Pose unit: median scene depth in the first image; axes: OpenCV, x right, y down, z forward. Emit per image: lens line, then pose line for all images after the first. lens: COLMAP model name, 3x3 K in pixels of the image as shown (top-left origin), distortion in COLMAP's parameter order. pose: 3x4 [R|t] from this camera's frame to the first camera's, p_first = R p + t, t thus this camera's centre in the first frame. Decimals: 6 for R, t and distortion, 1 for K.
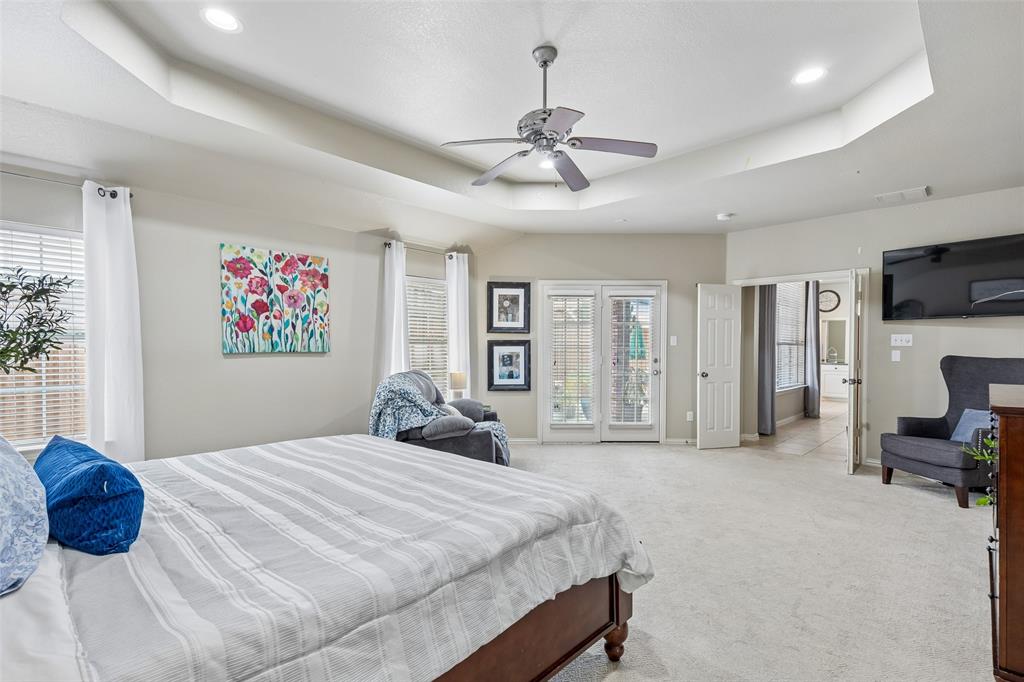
lens RADIAL K [[481.9, 0, 508.3], [0, 481.9, 356.6], [0, 0, 1]] dist [0.038362, -0.004265]
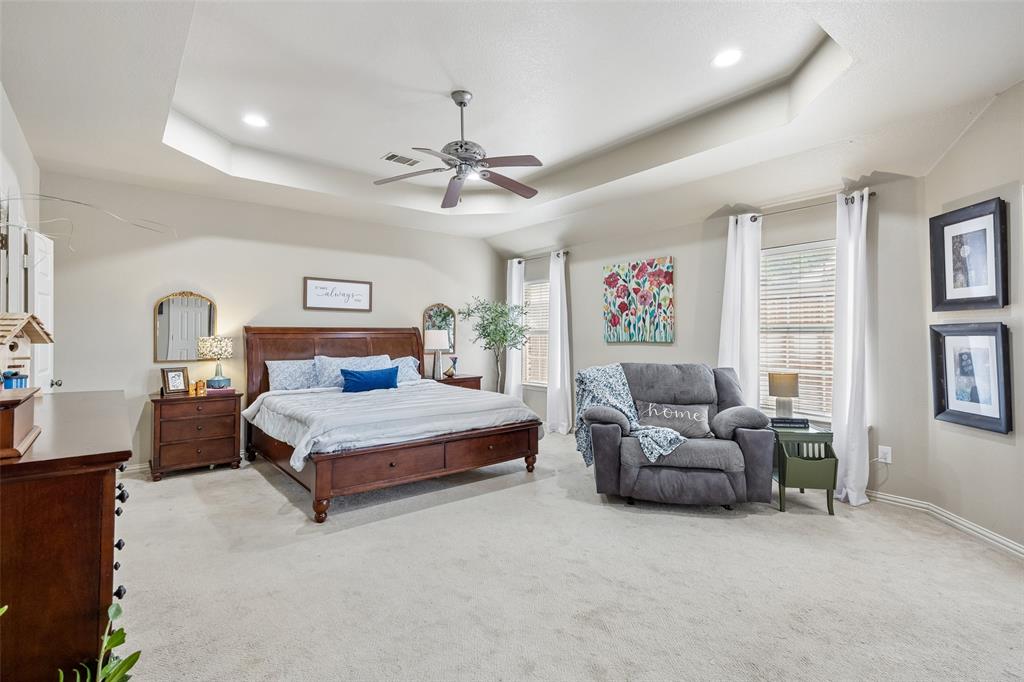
lens RADIAL K [[481.9, 0, 509.8], [0, 481.9, 336.1], [0, 0, 1]] dist [0.038362, -0.004265]
pose [[-0.131705, -0.001230, -0.991288, 0.831290], [-0.018430, 0.999829, 0.001208, -0.019307], [0.991118, 0.018429, -0.131705, 0.866801]]
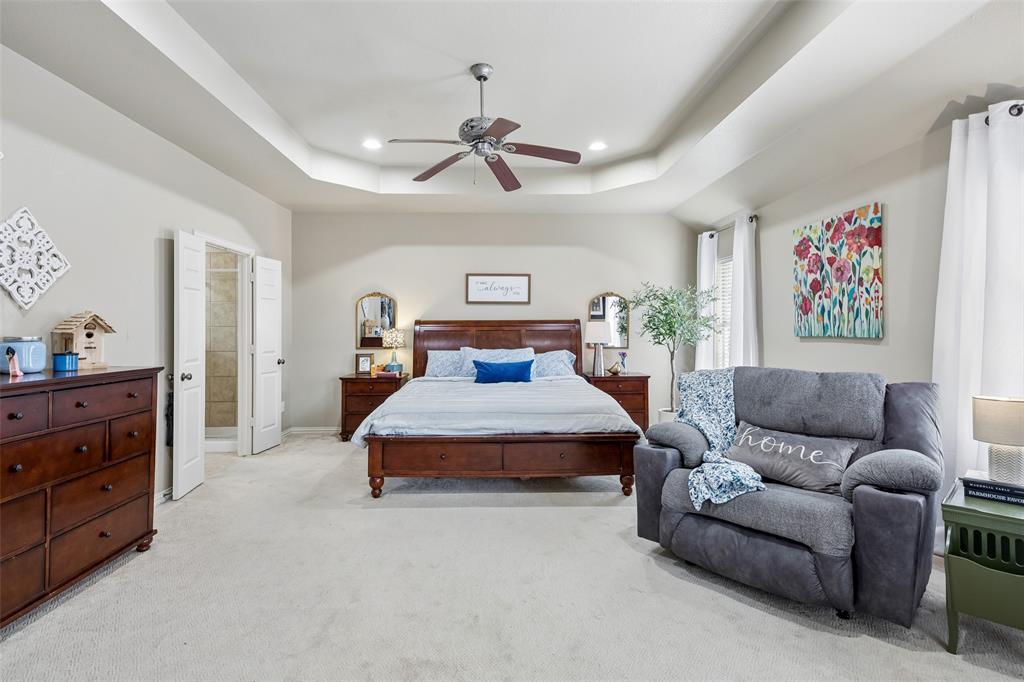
lens RADIAL K [[505.0, 0, 505.4], [0, 505.0, 326.8], [0, 0, 1]] dist [0.024605, -0.004903]
pose [[-0.703840, -0.003755, -0.710349, 0.572088], [-0.014244, 0.999860, 0.008828, -0.026583], [0.710216, 0.016332, -0.703794, 1.256108]]
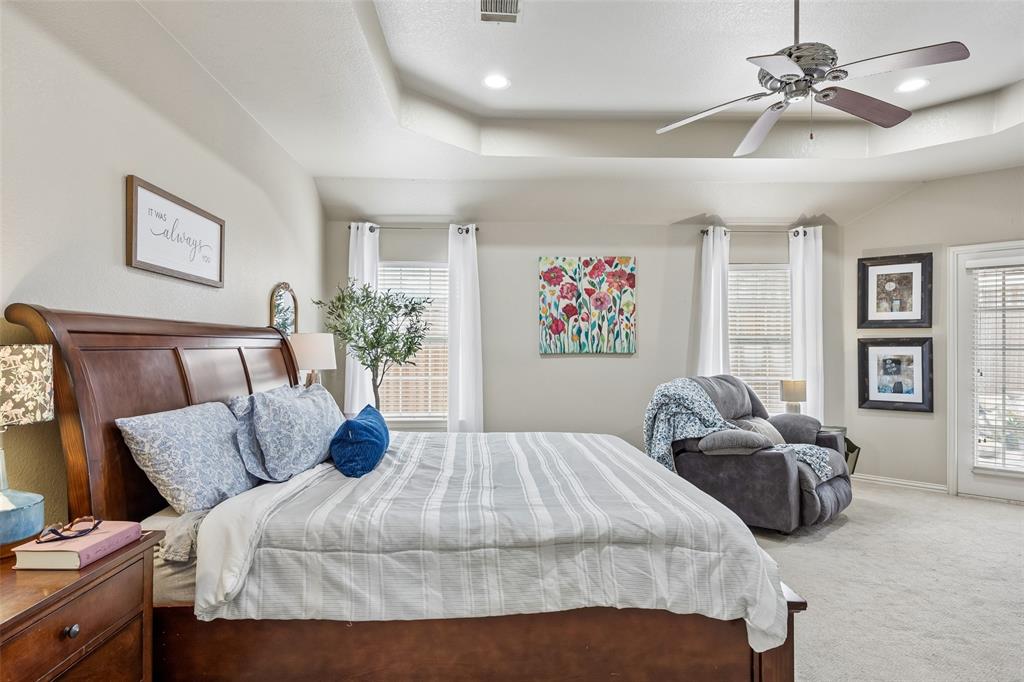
lens RADIAL K [[562.7, 0, 506.4], [0, 562.7, 349.6], [0, 0, 1]] dist [0.036817, -0.006000]
pose [[0.718854, 0.001037, -0.695160, 0.252908], [-0.013730, 0.999825, -0.012707, 0.001693], [0.695026, 0.018679, 0.718742, 0.010774]]
